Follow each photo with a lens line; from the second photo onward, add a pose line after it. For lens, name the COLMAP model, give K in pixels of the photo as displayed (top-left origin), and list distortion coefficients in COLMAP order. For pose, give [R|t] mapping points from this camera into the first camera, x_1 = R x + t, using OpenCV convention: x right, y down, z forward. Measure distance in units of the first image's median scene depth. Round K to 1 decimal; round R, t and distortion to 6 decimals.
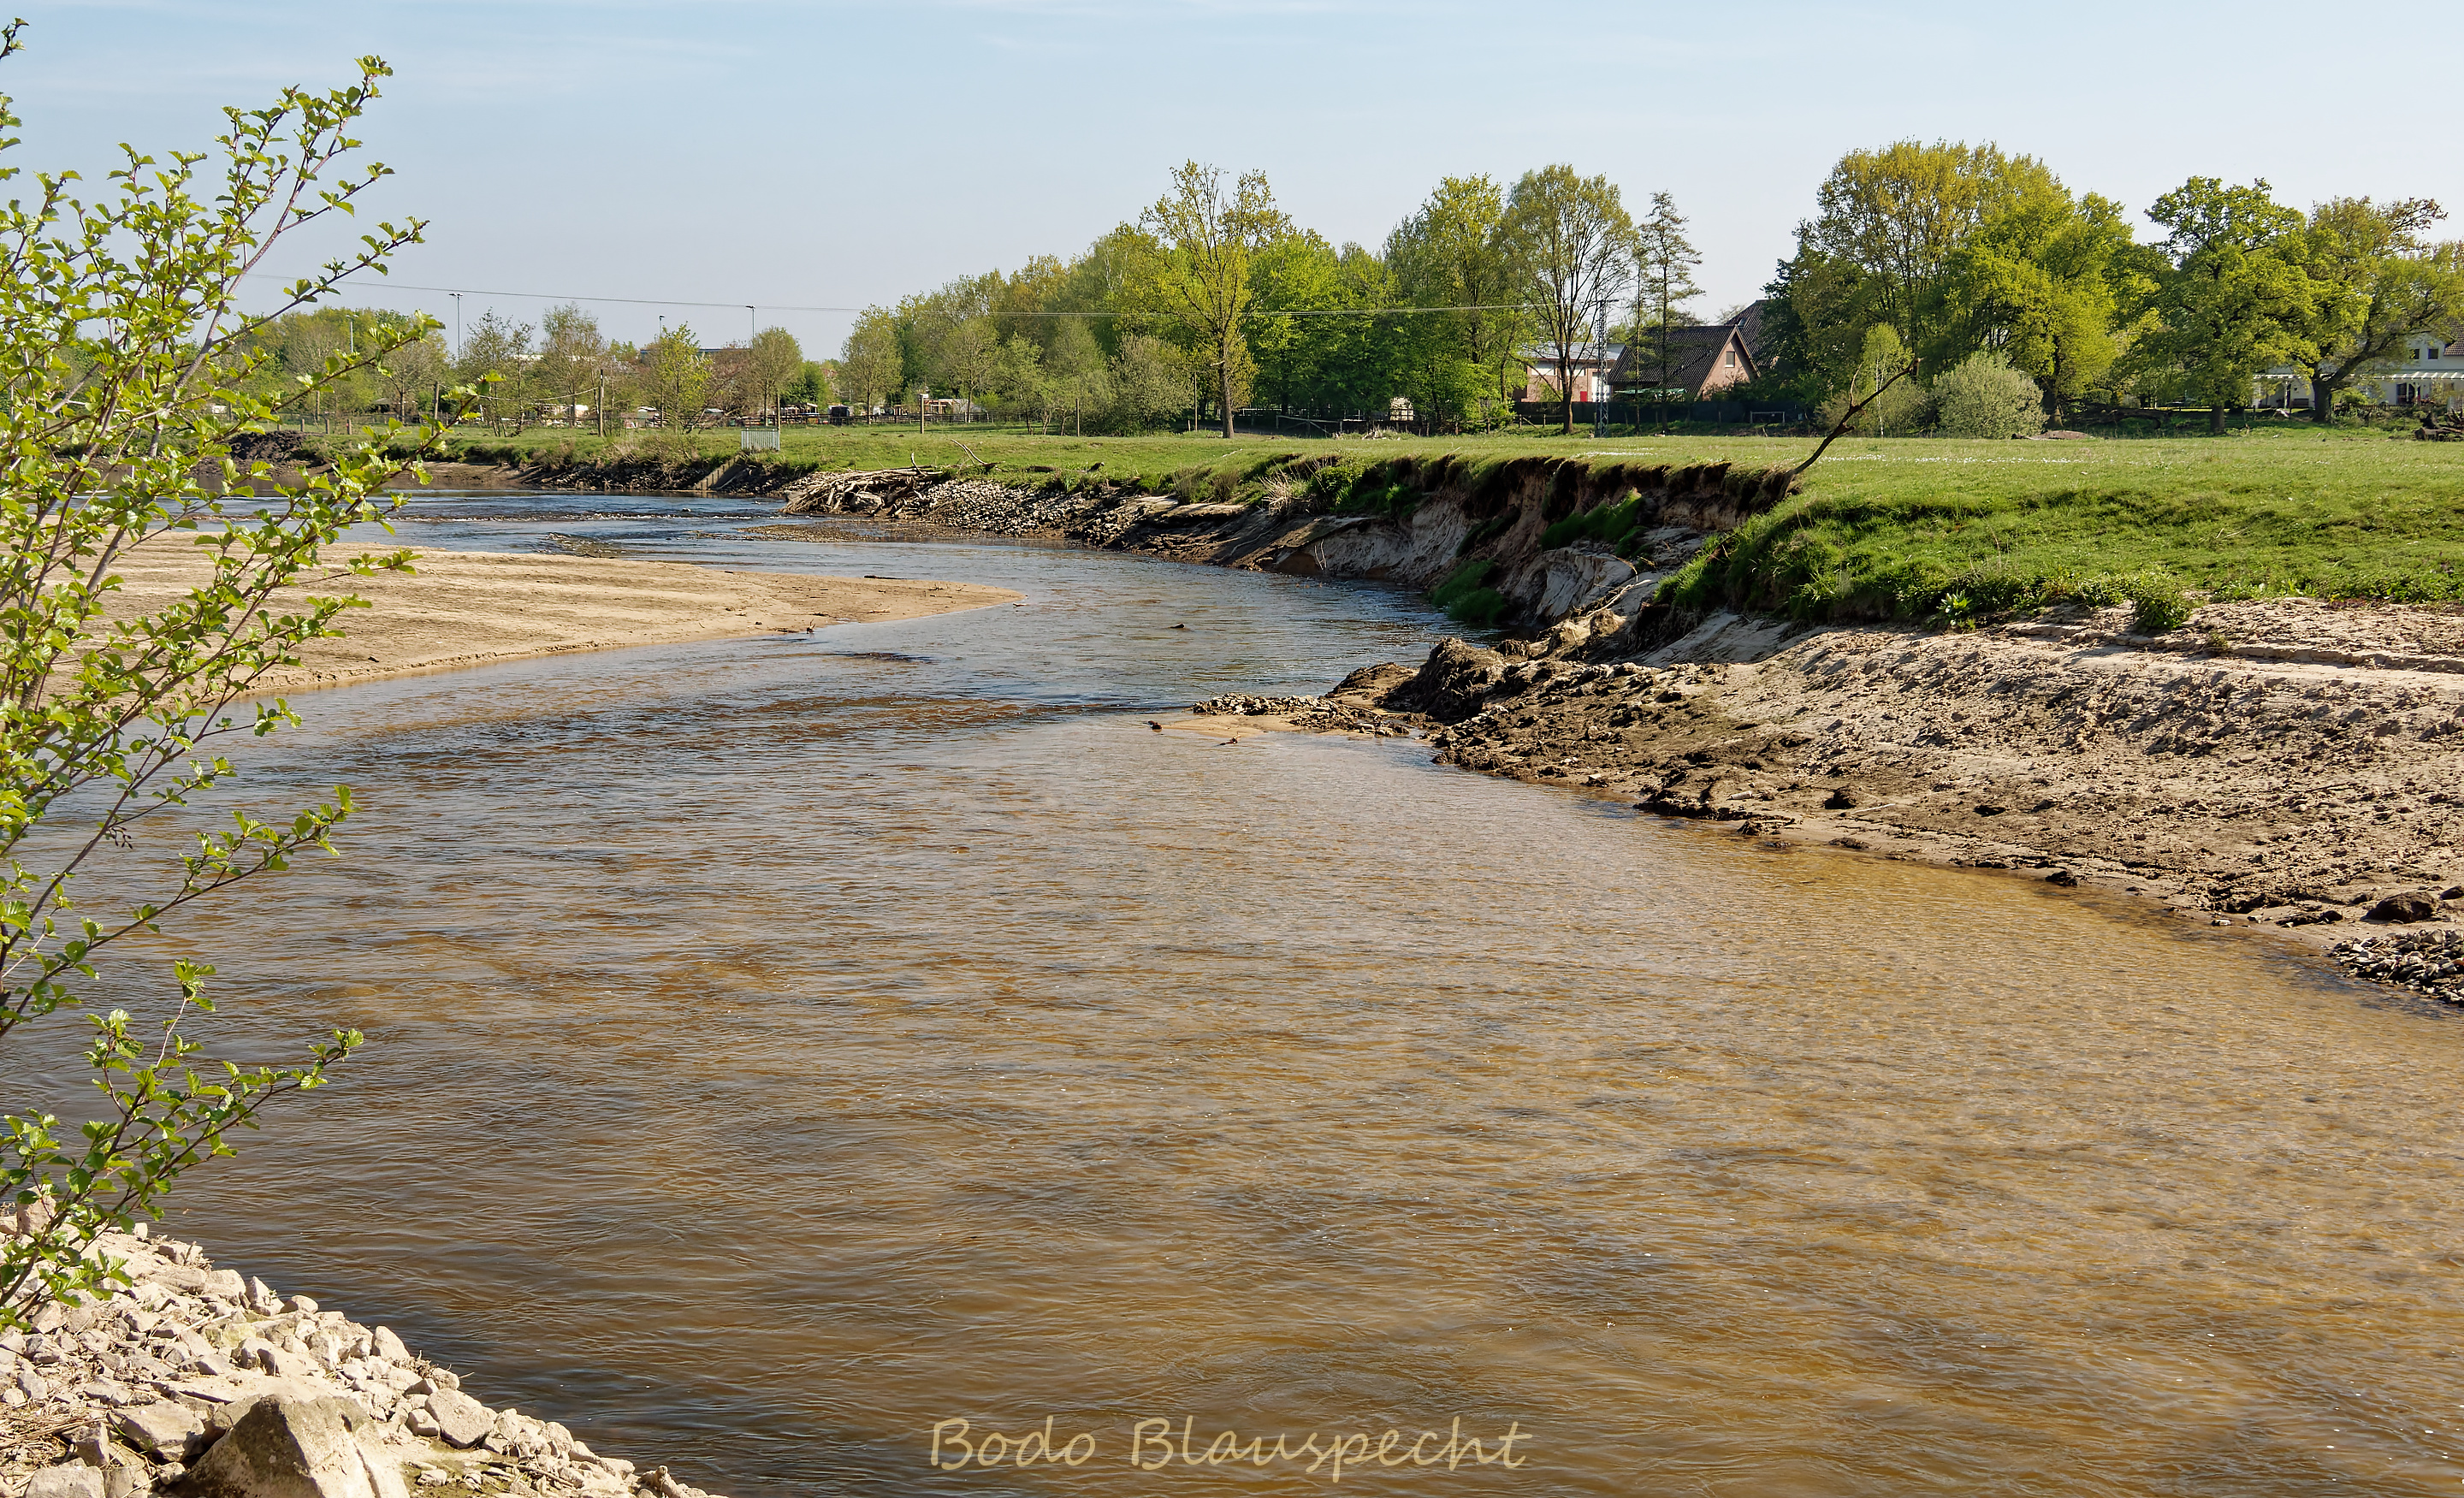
lens RADIAL K [[3662.2, 0, 1224.1], [0, 3662.2, 759.5], [0, 0, 1]] dist [0.012877, 0.000000]
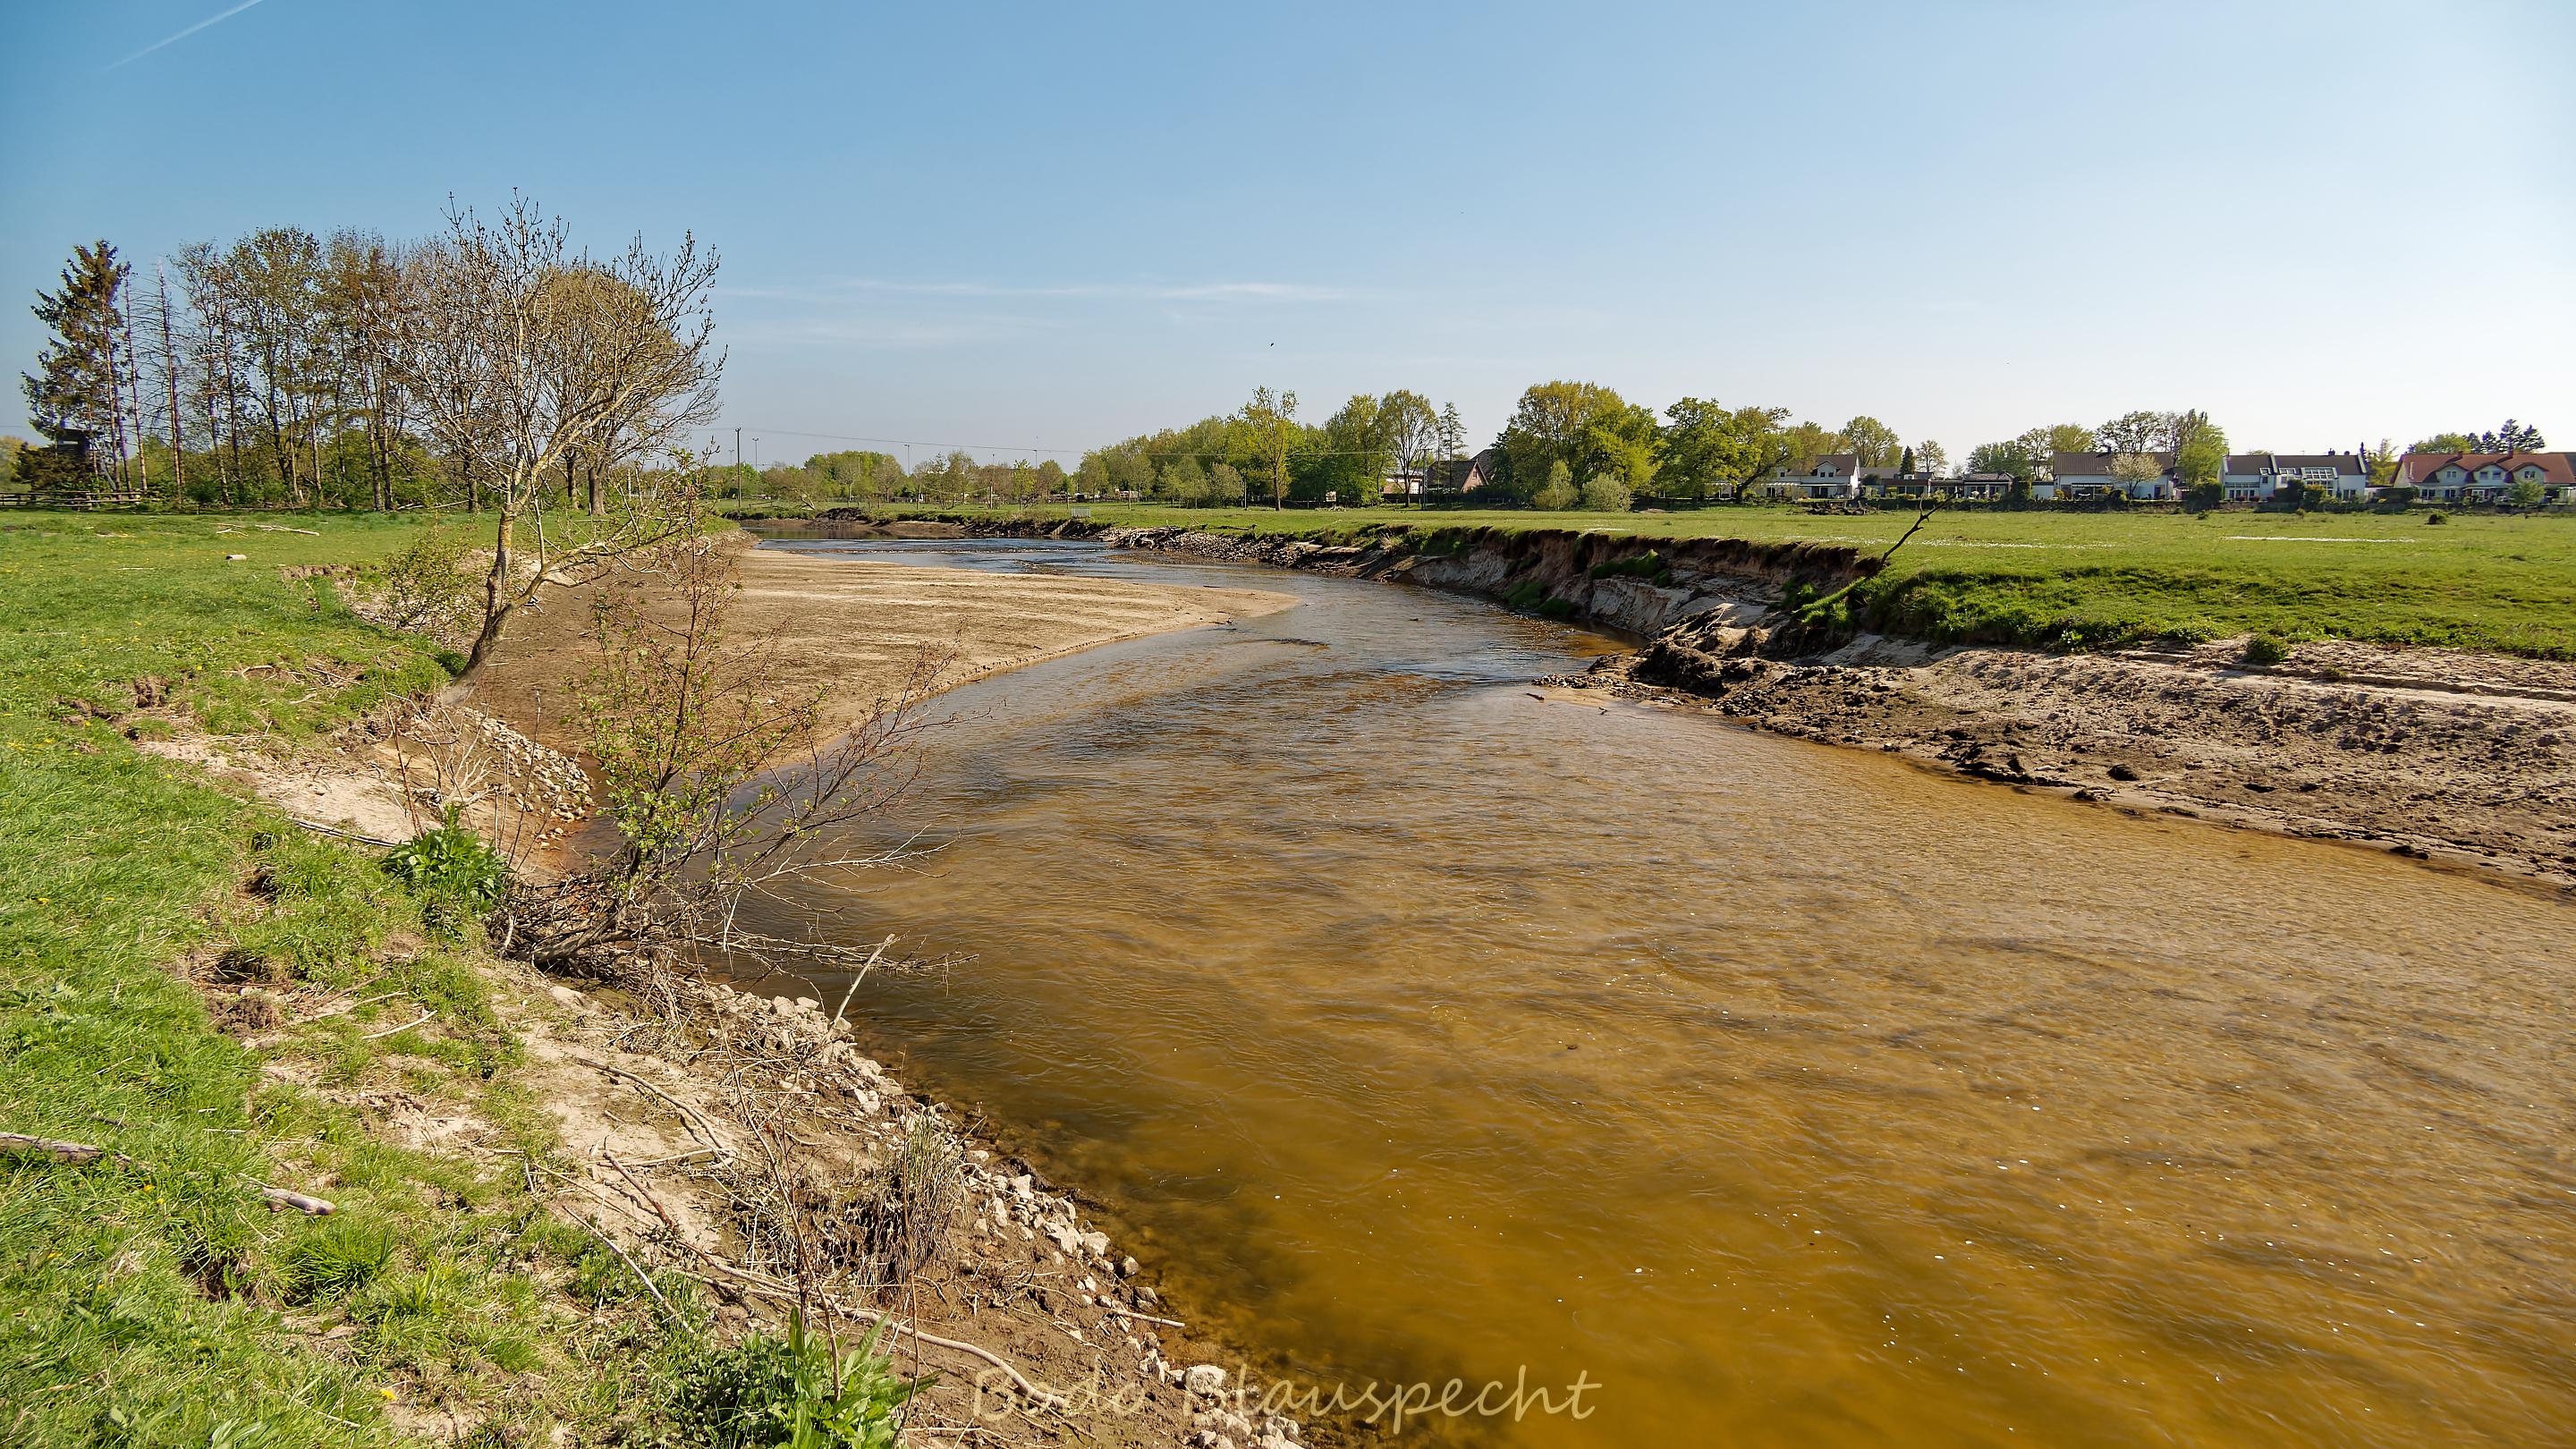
lens RADIAL K [[1557.9, 0, 1287.6], [0, 1557.9, 661.2], [0, 0, 1]] dist [-0.021689, 0.019227]
pose [[0.999115, -0.001534, 0.042025, -0.024670], [0.001063, 0.999936, 0.011243, -0.005121], [-0.042039, -0.011188, 0.999053, 0.038656]]
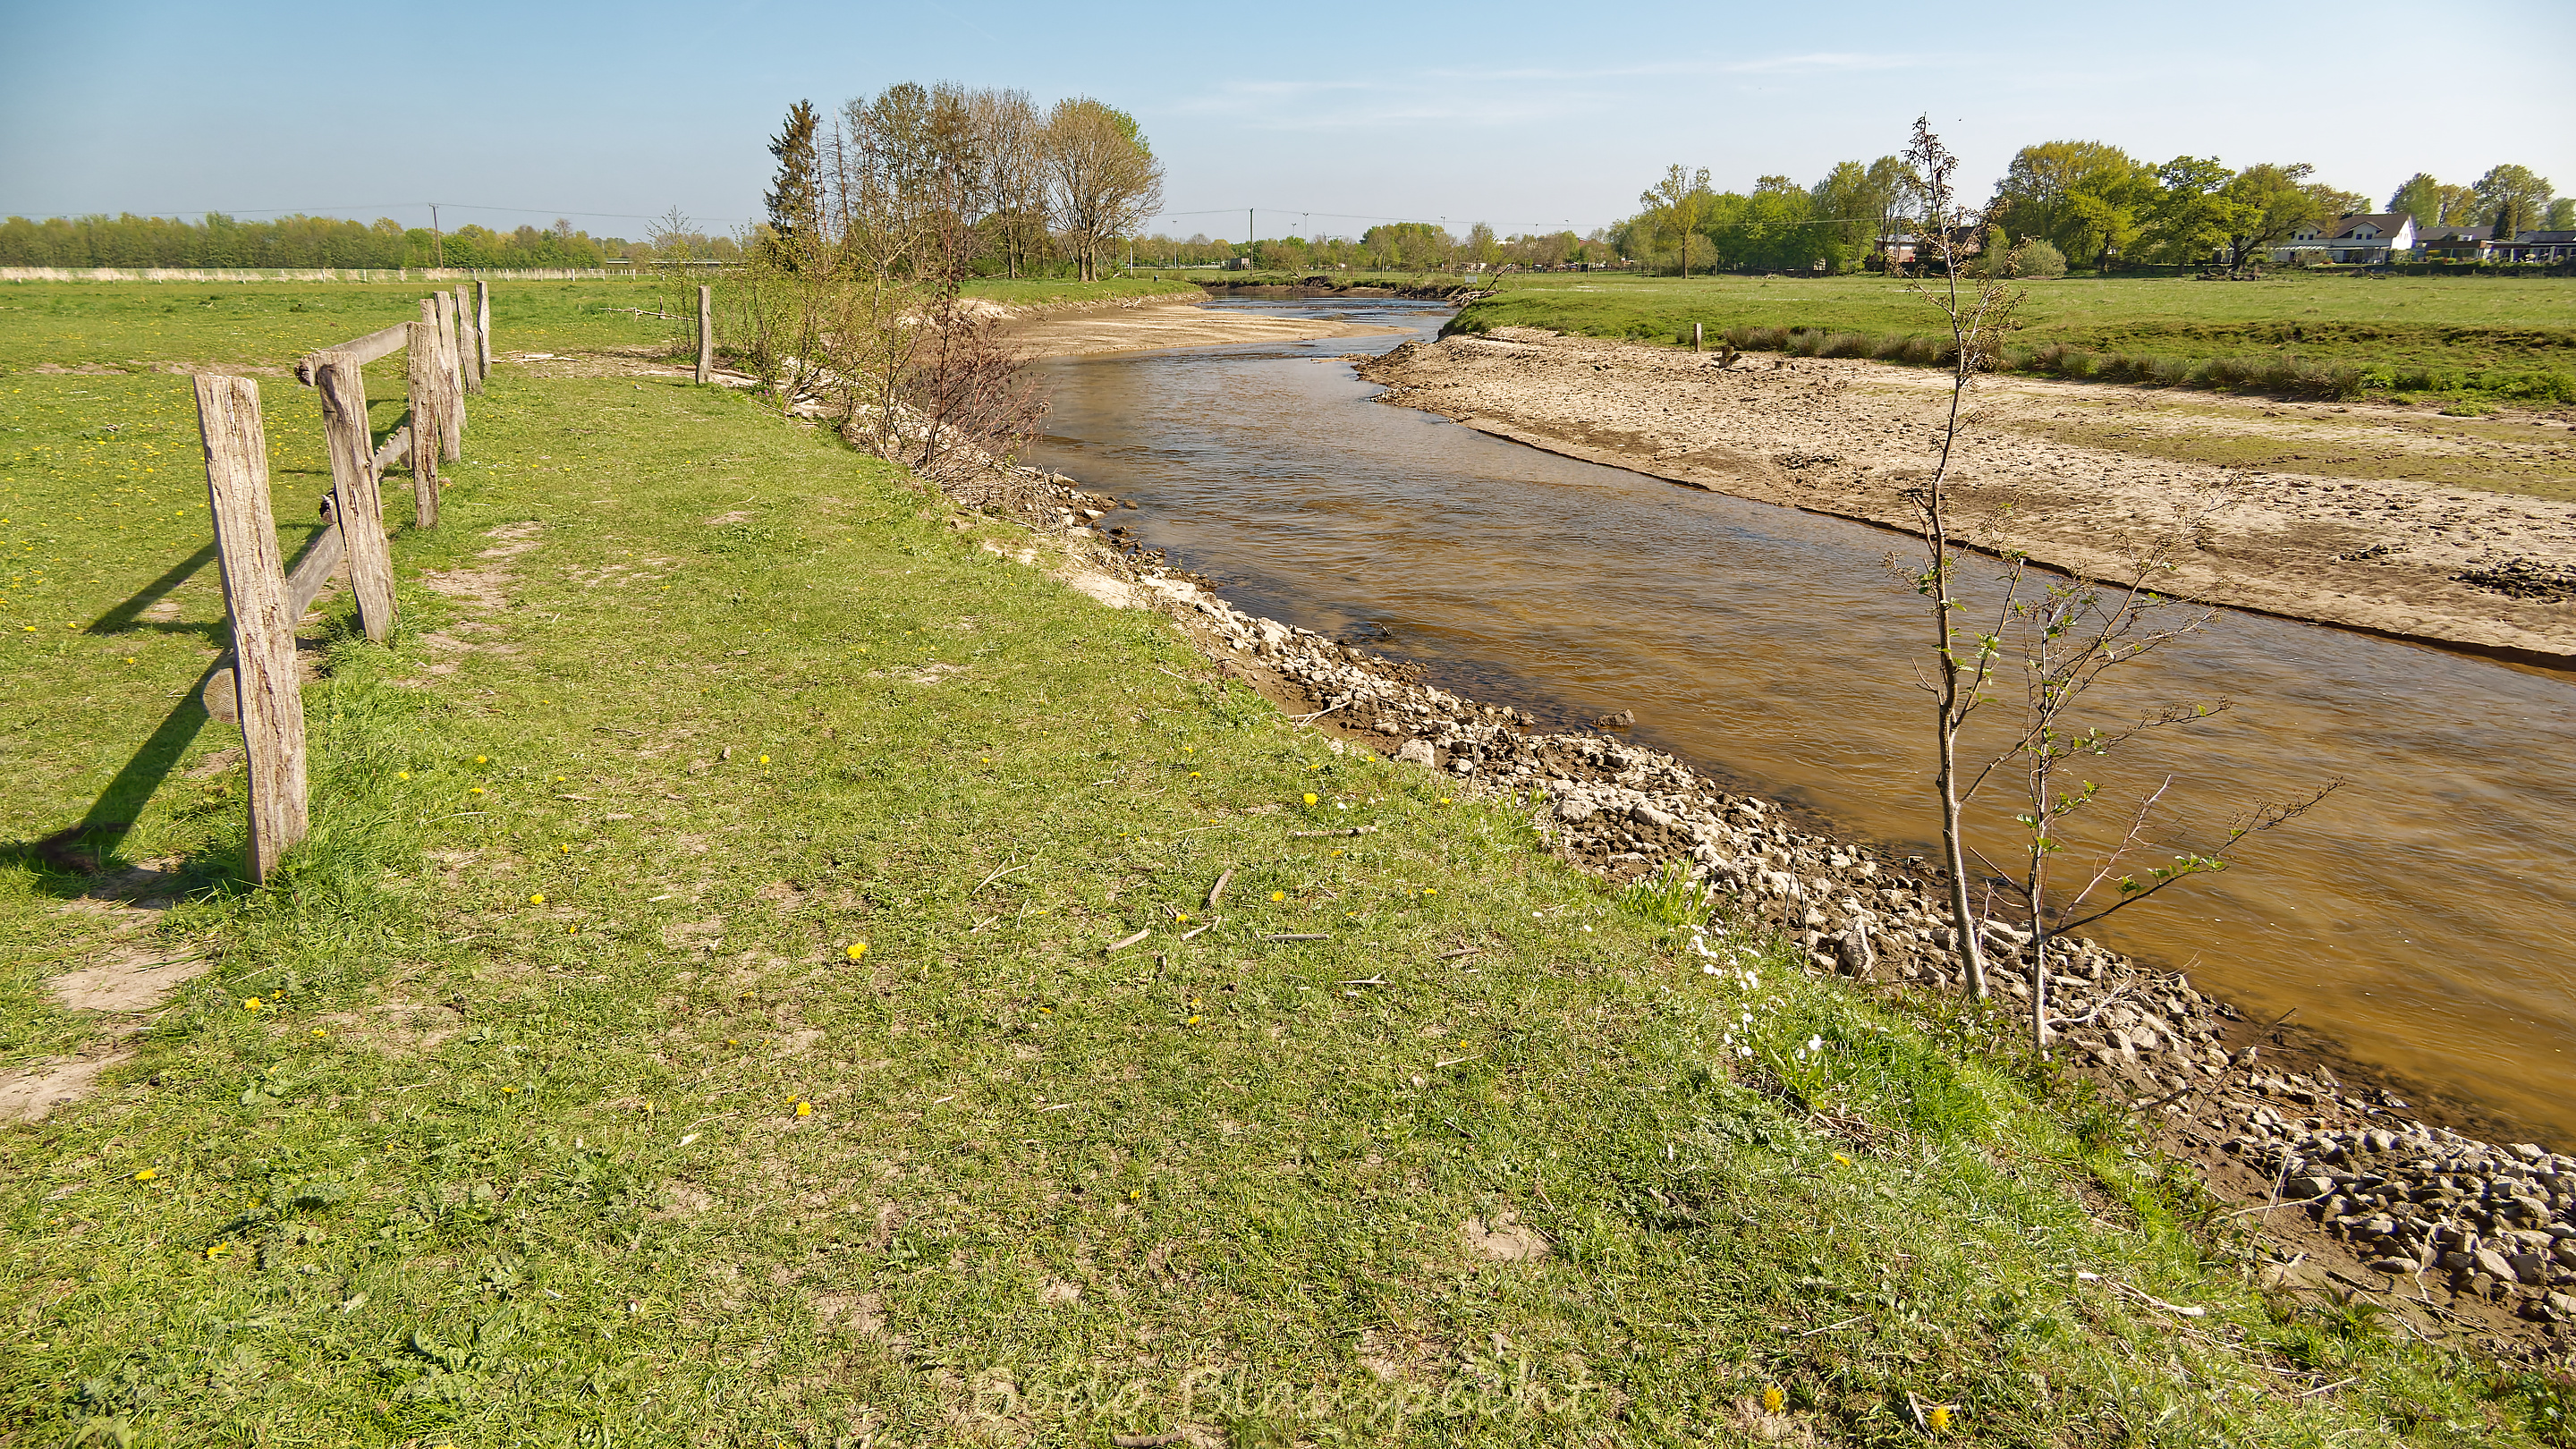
lens RADIAL K [[1557.9, 0, 1289.9], [0, 1557.9, 698.0], [0, 0, 1]] dist [-0.021689, 0.019227]
pose [[0.946868, 0.082166, -0.310950, 0.073809], [-0.026050, 0.983232, 0.180487, 0.007147], [0.320566, -0.162797, 0.933132, -0.091070]]
